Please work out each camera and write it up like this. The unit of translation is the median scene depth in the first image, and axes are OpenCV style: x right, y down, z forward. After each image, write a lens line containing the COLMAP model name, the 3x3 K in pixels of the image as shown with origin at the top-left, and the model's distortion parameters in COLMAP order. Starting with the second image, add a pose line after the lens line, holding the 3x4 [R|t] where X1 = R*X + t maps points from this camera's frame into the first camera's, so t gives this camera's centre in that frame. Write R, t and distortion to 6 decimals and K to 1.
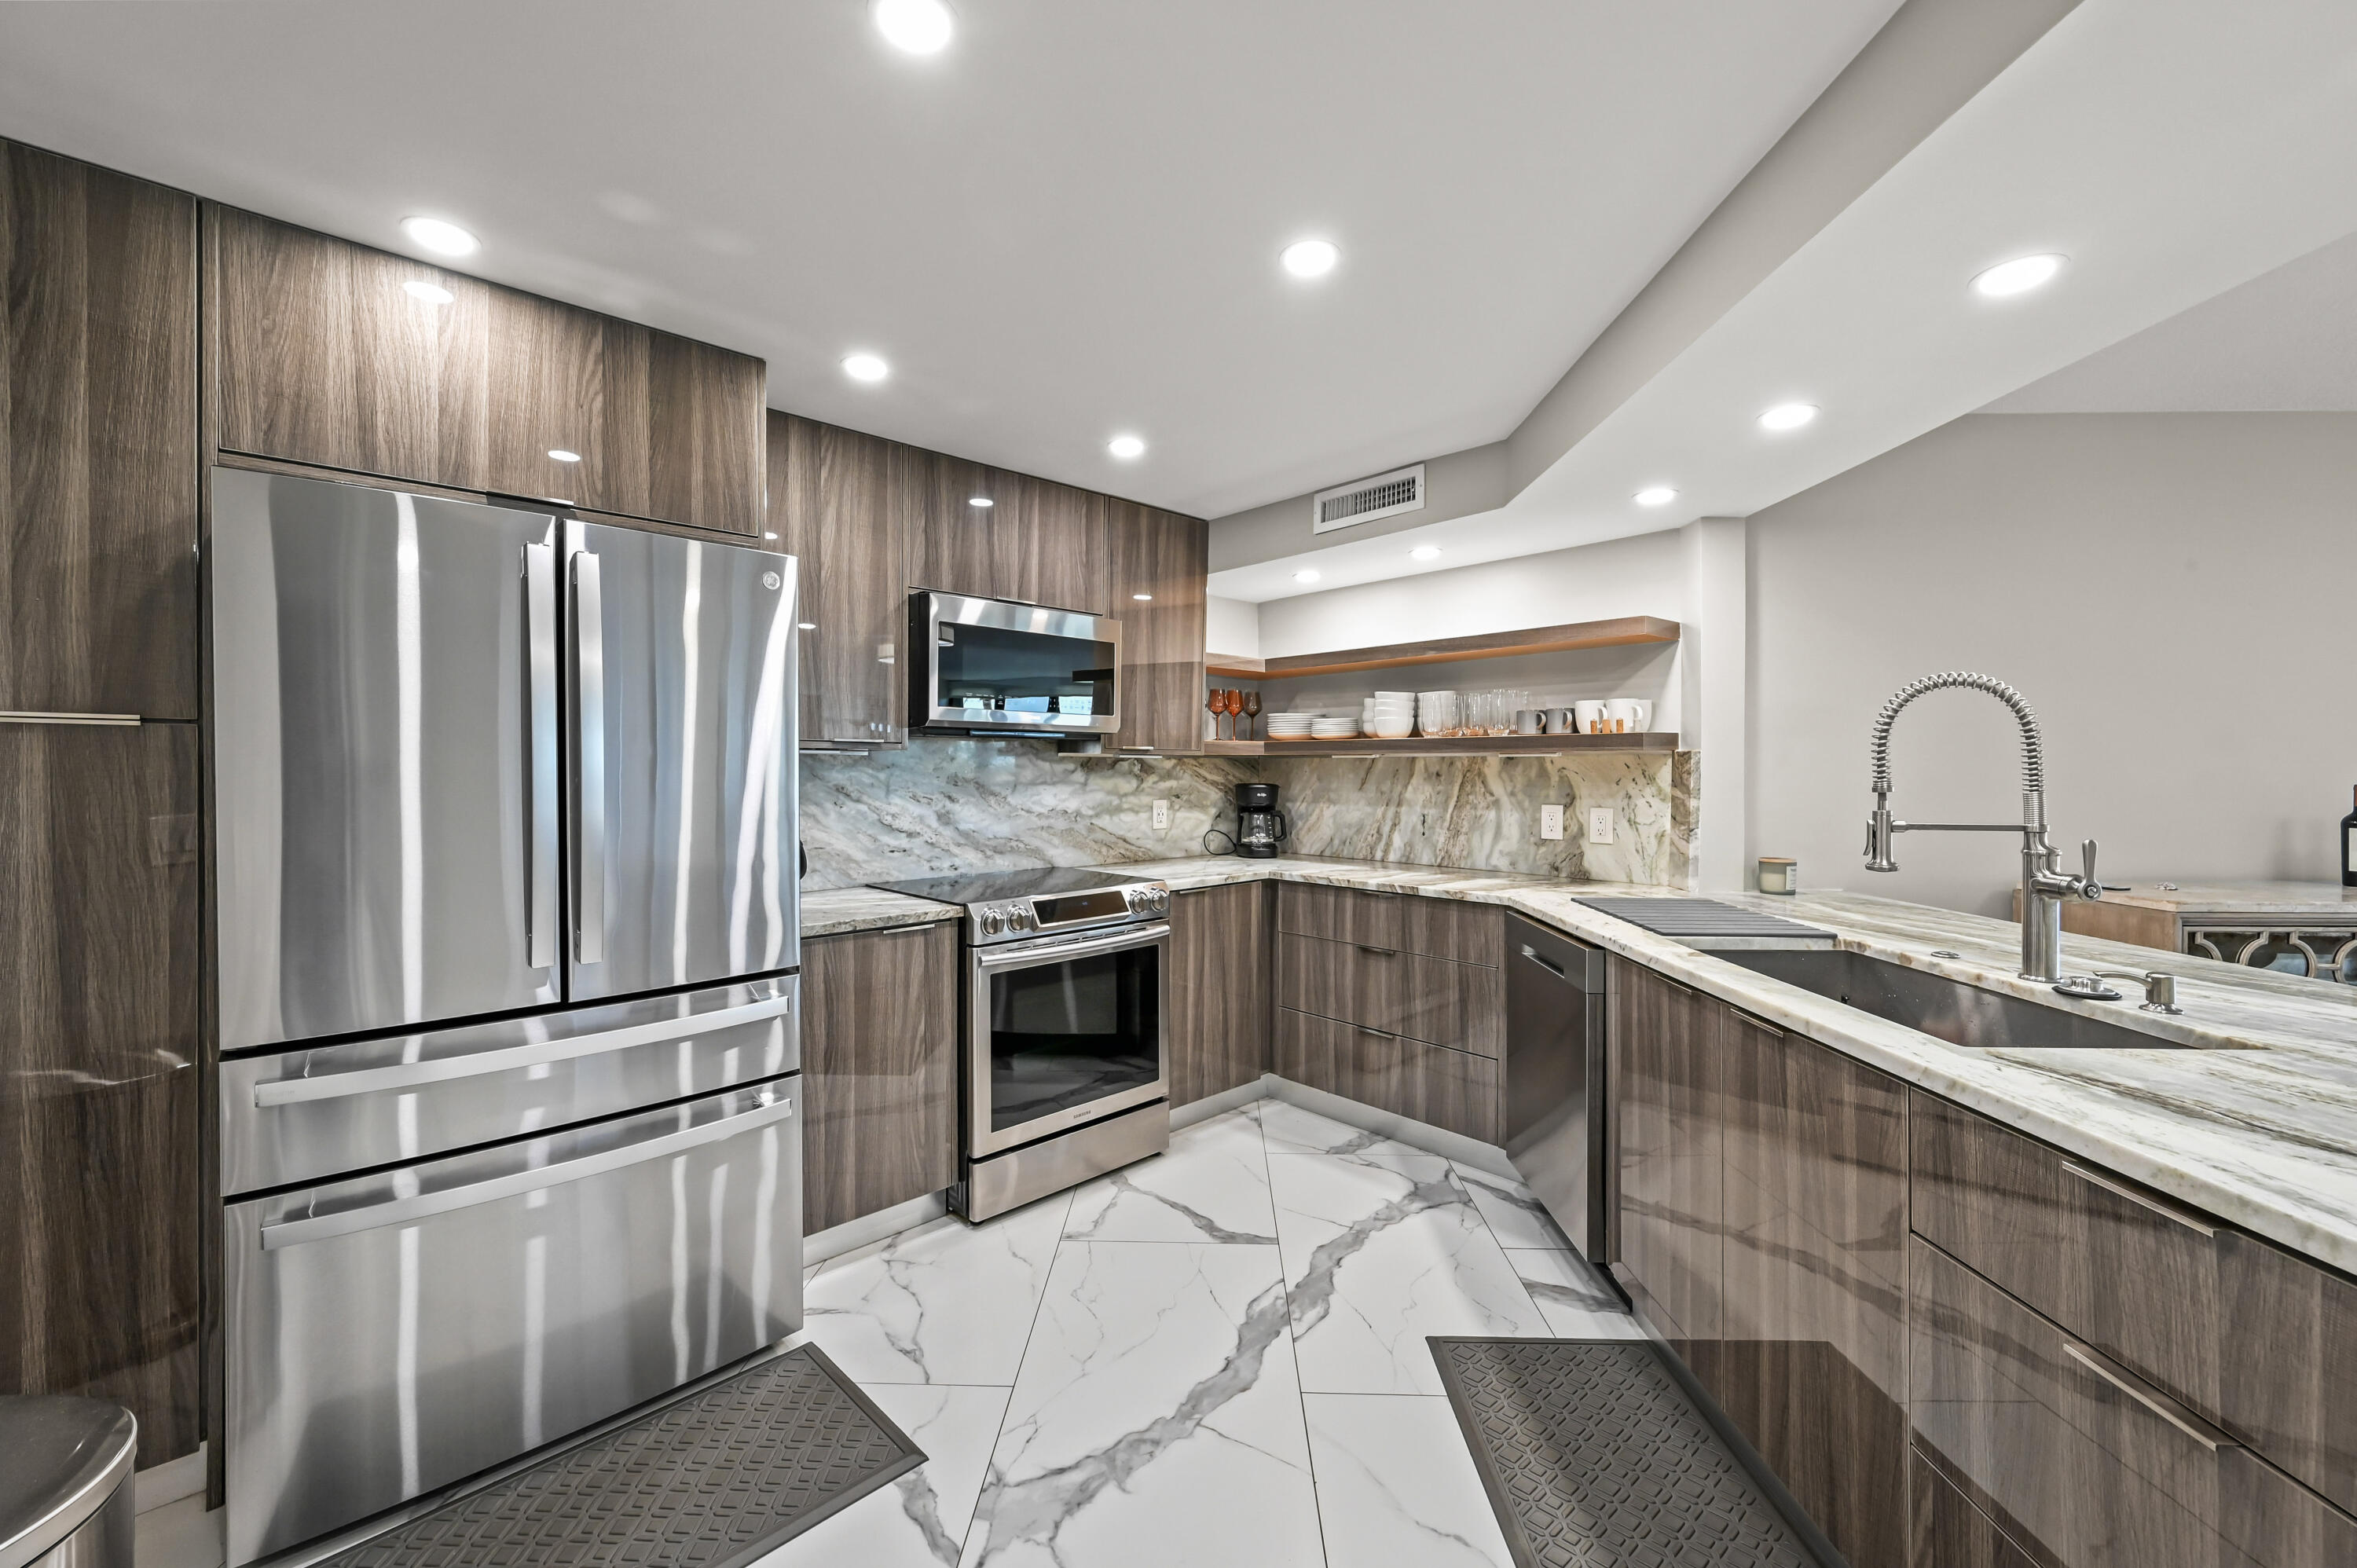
lens RADIAL K [[926.0, 0, 1179.1], [0, 926.0, 773.9], [0, 0, 1]] dist [-0.000857, 0.000064]
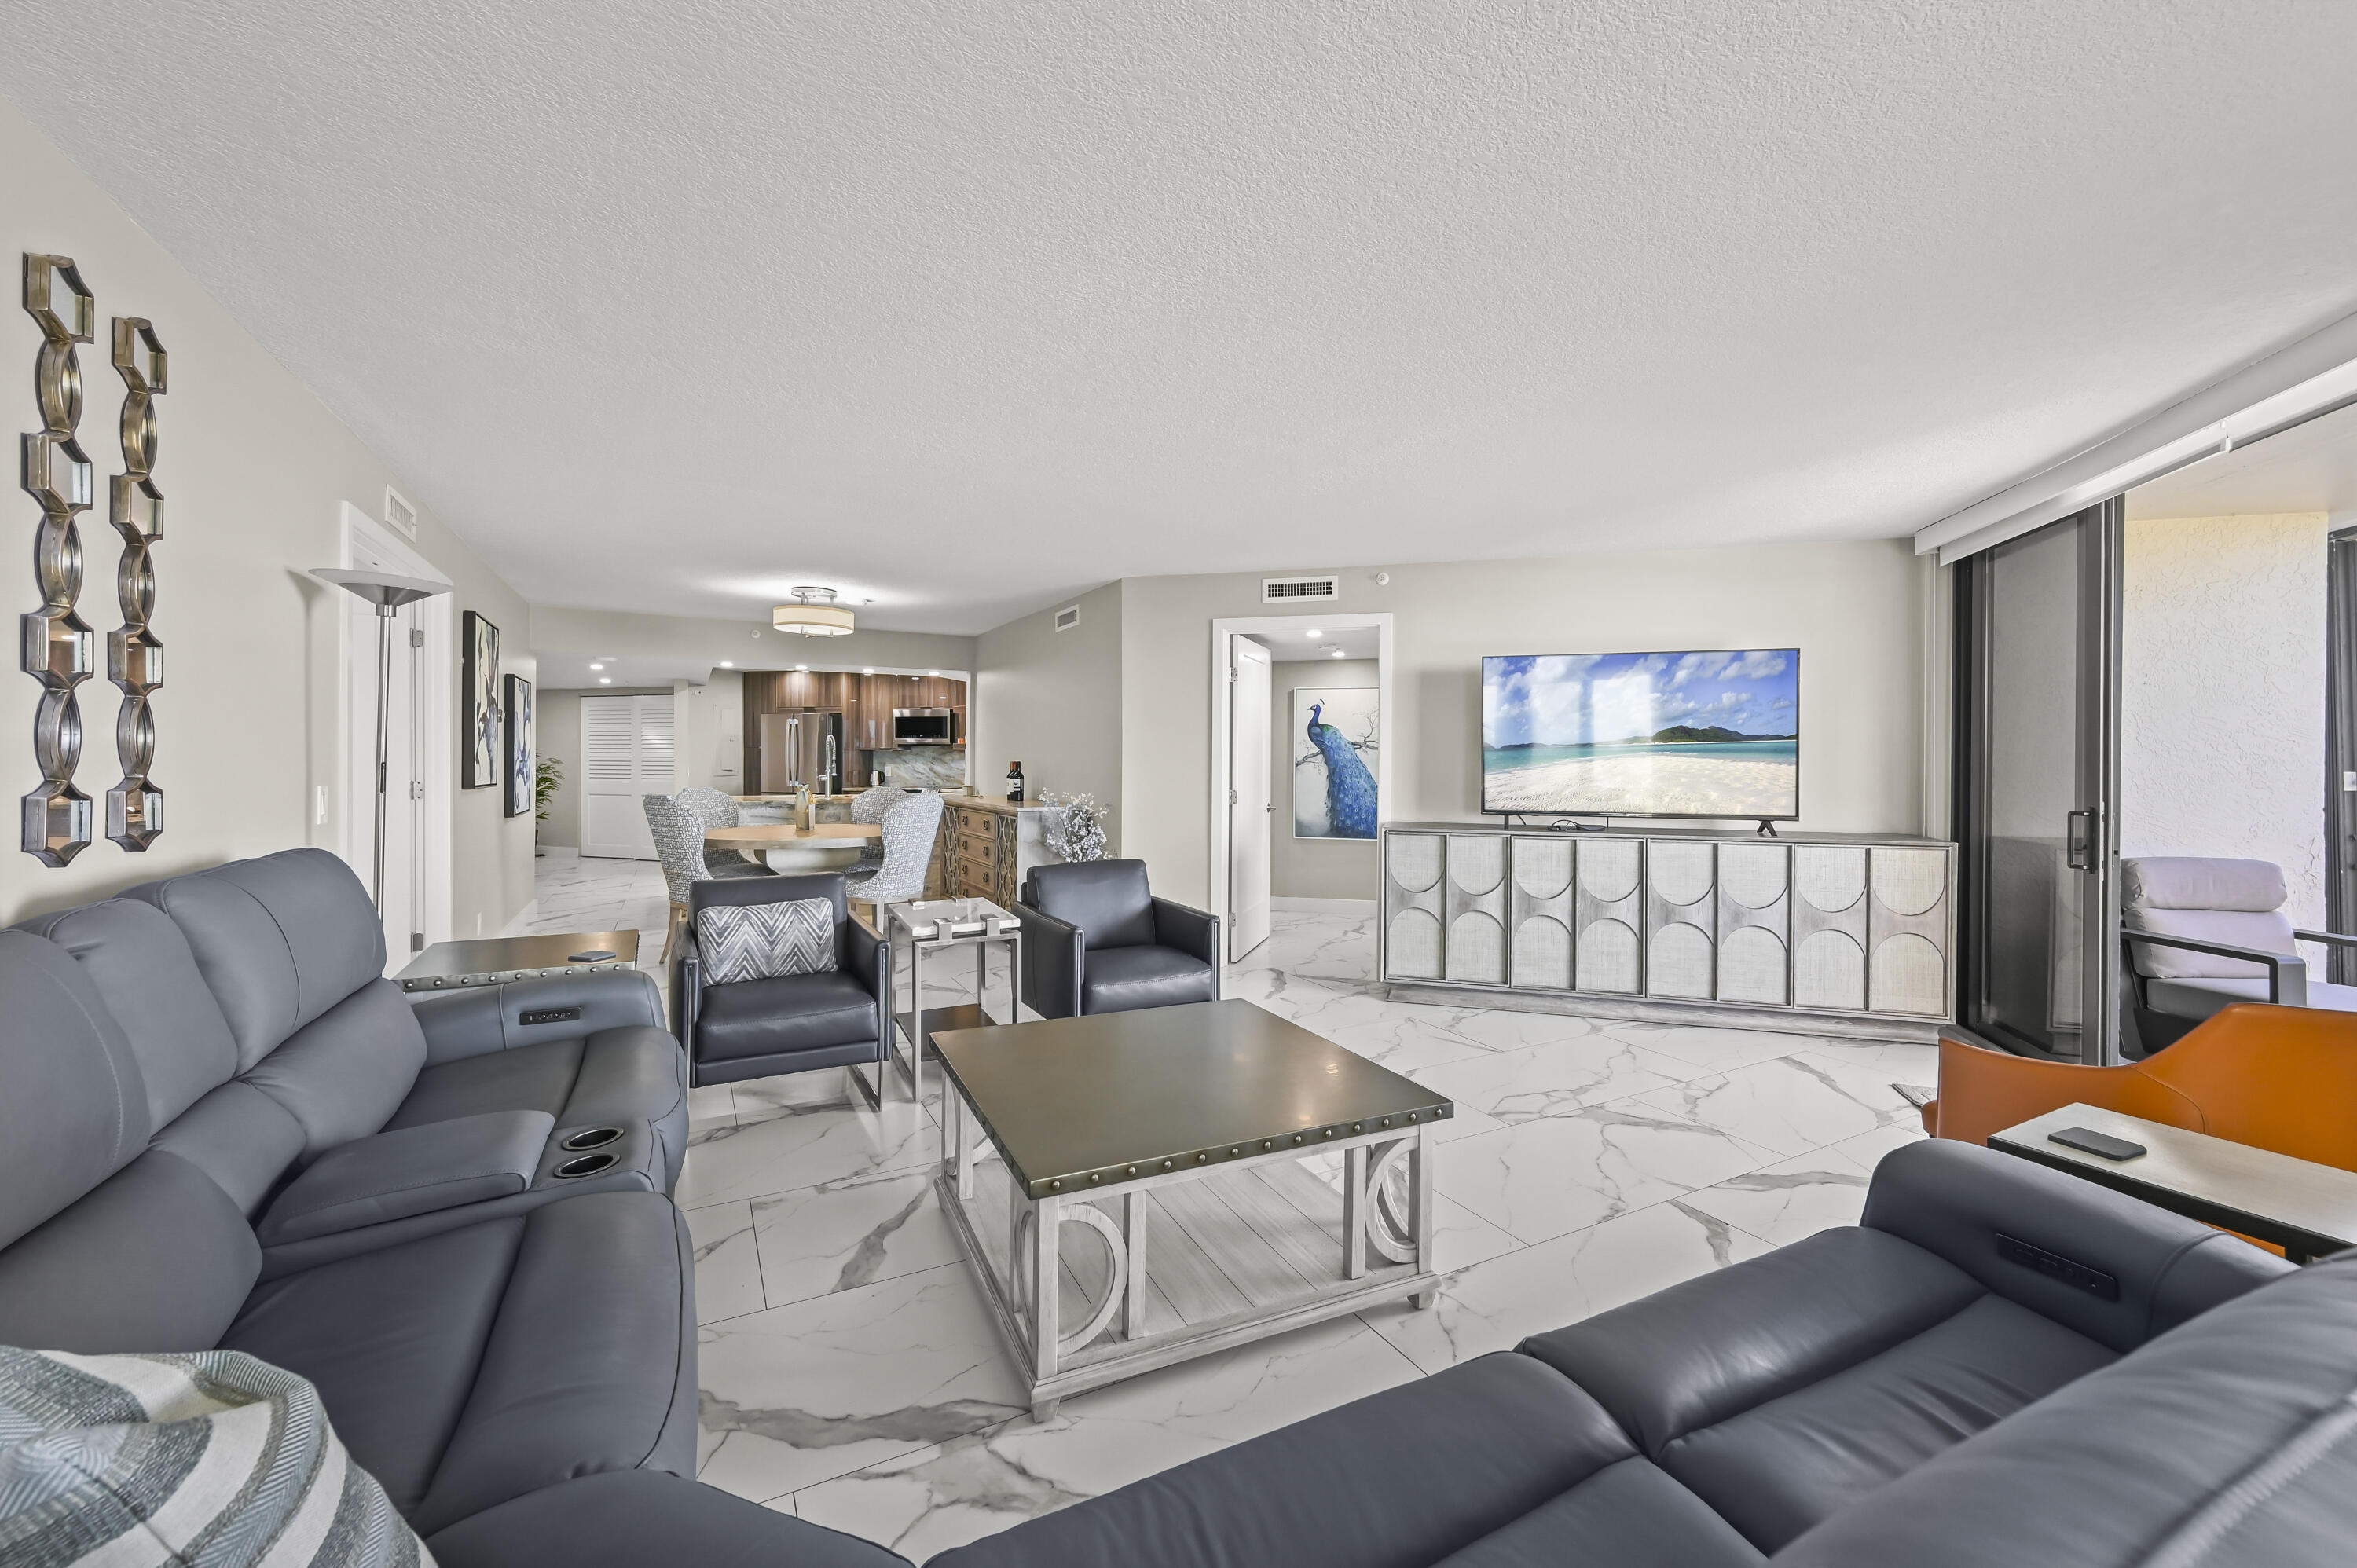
lens RADIAL K [[937.9, 0, 1183.4], [0, 937.9, 759.5], [0, 0, 1]] dist [0.000405, -0.000046]
pose [[0.500793, 0.004767, -0.865554, 3.283538], [-0.006713, 0.999976, 0.001623, -0.000950], [0.865541, 0.004997, 0.500813, 0.064822]]
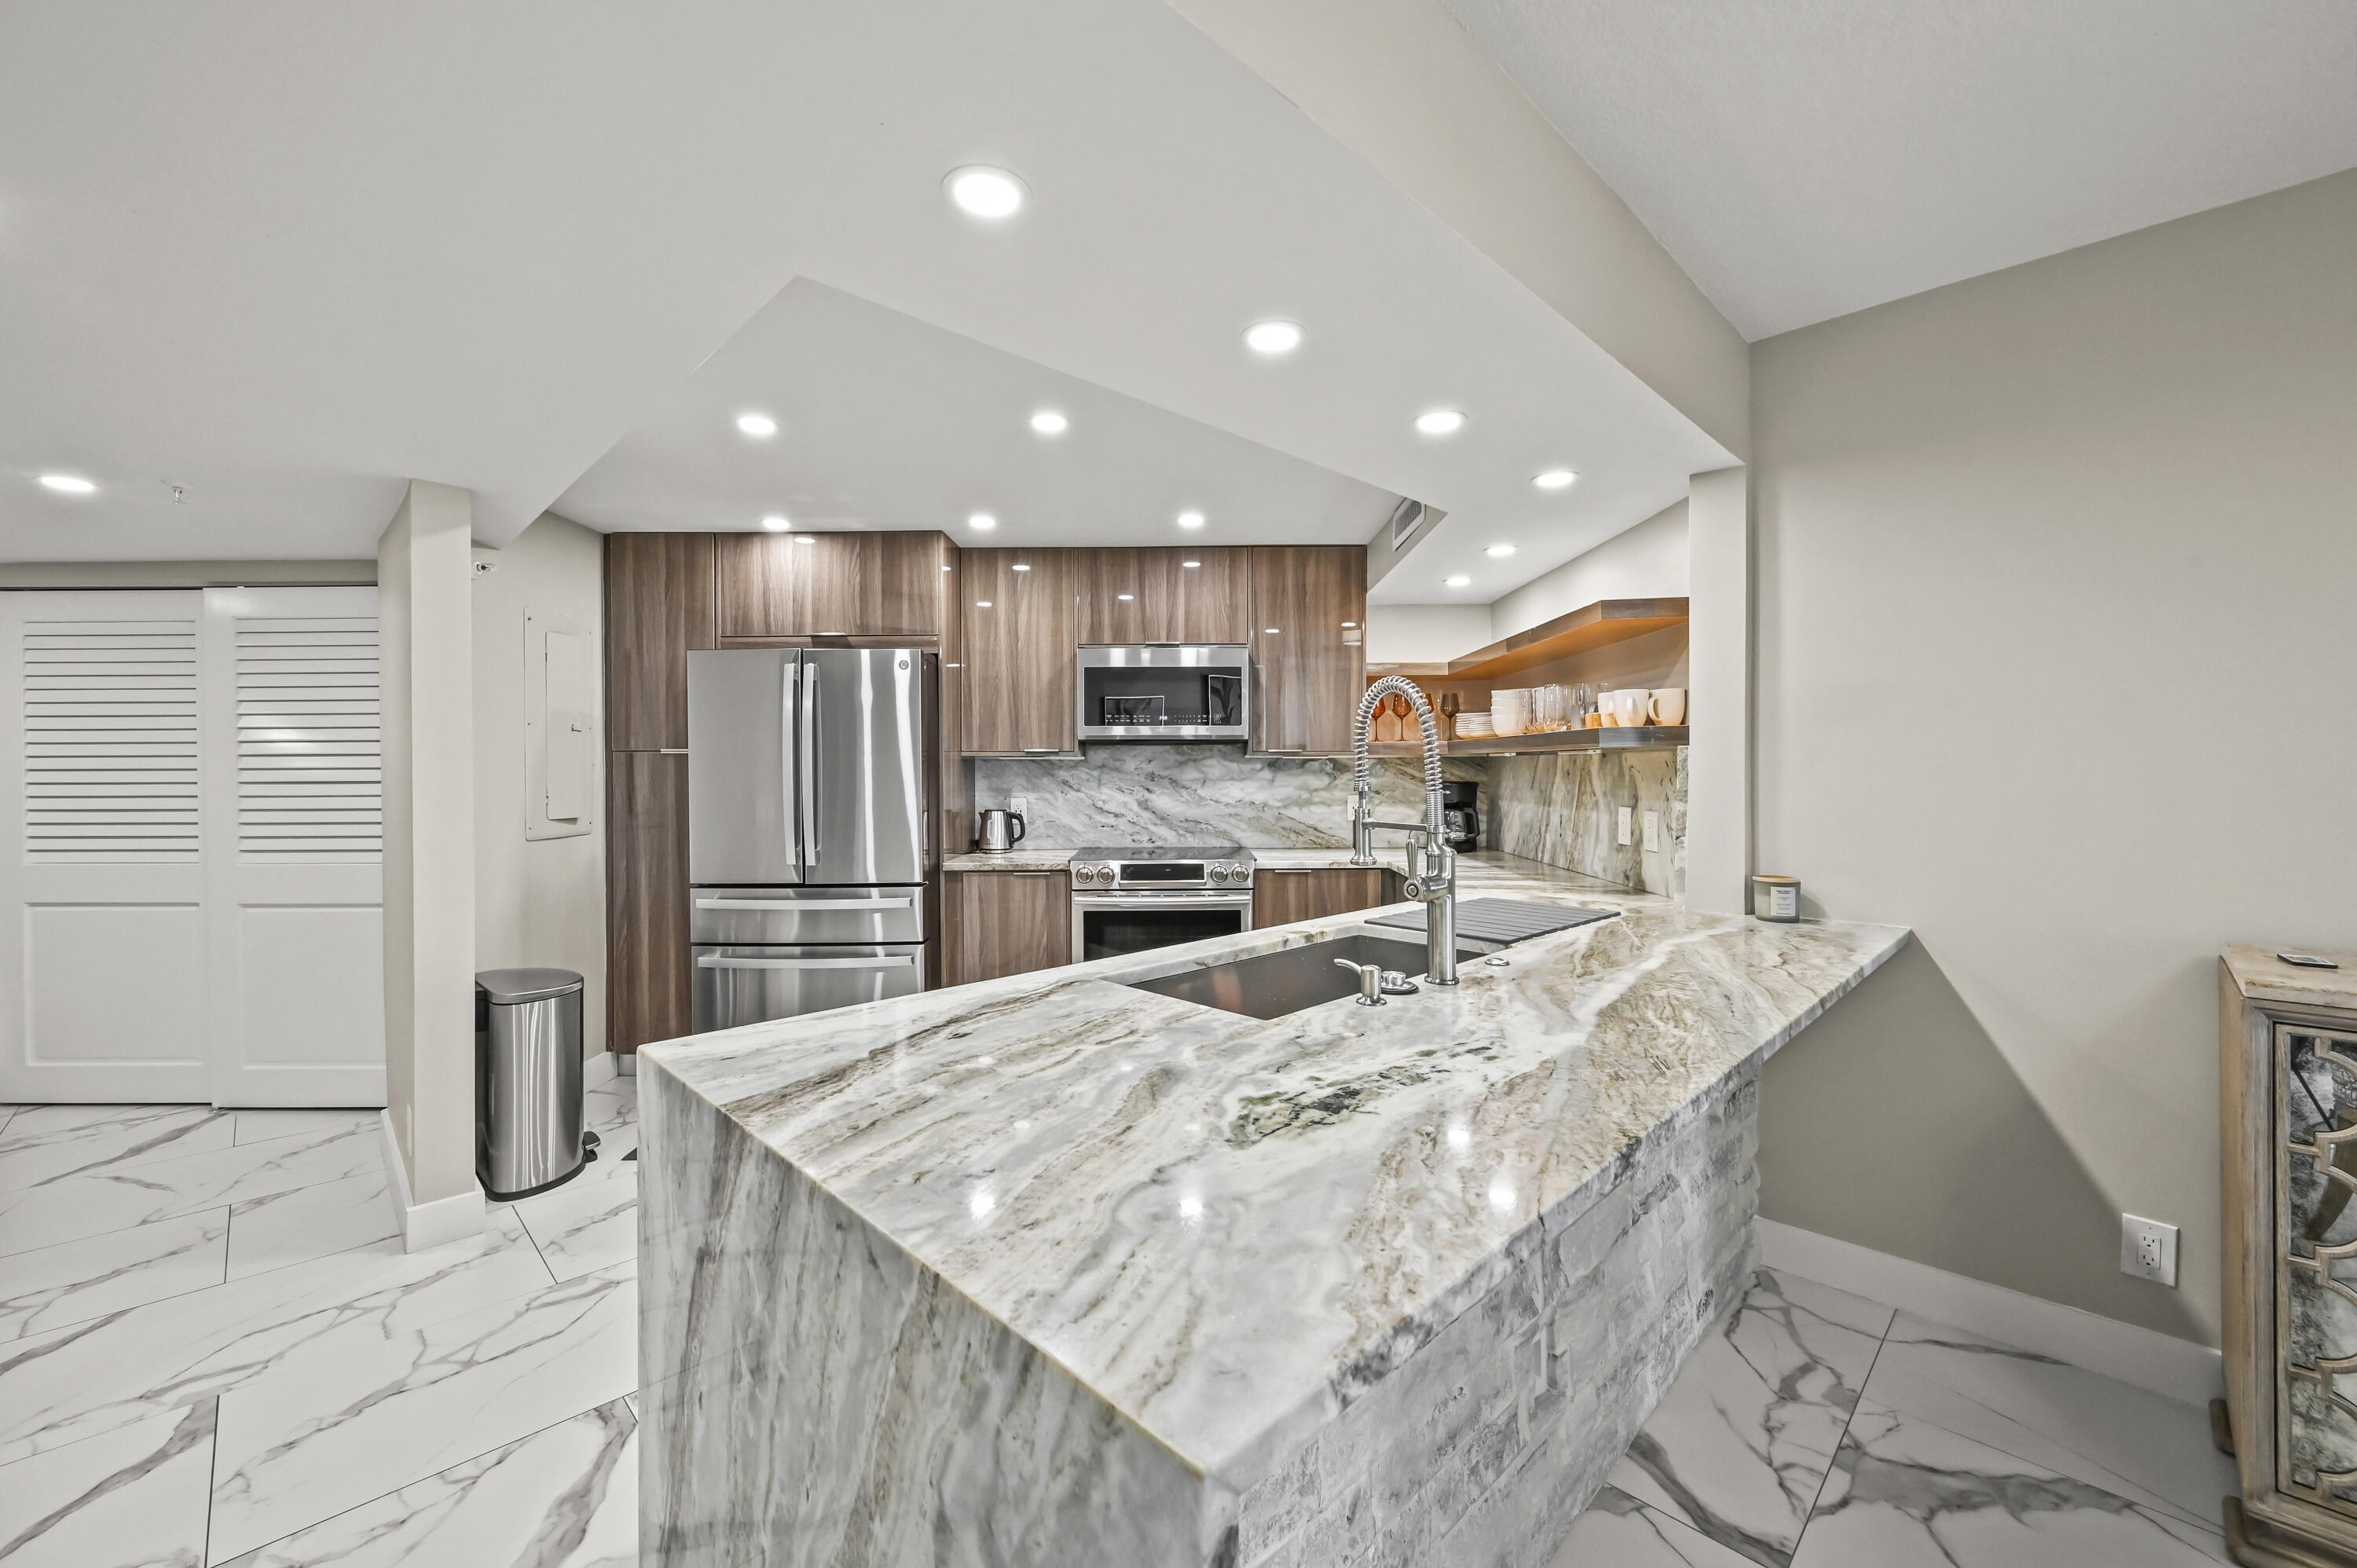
lens RADIAL K [[926.0, 0, 1179.1], [0, 926.0, 773.9], [0, 0, 1]] dist [-0.000857, 0.000064]
pose [[0.723150, 0.001981, -0.690688, 0.741137], [0.000575, 0.999994, 0.003470, -0.002239], [0.690691, -0.002907, 0.723144, 0.045869]]
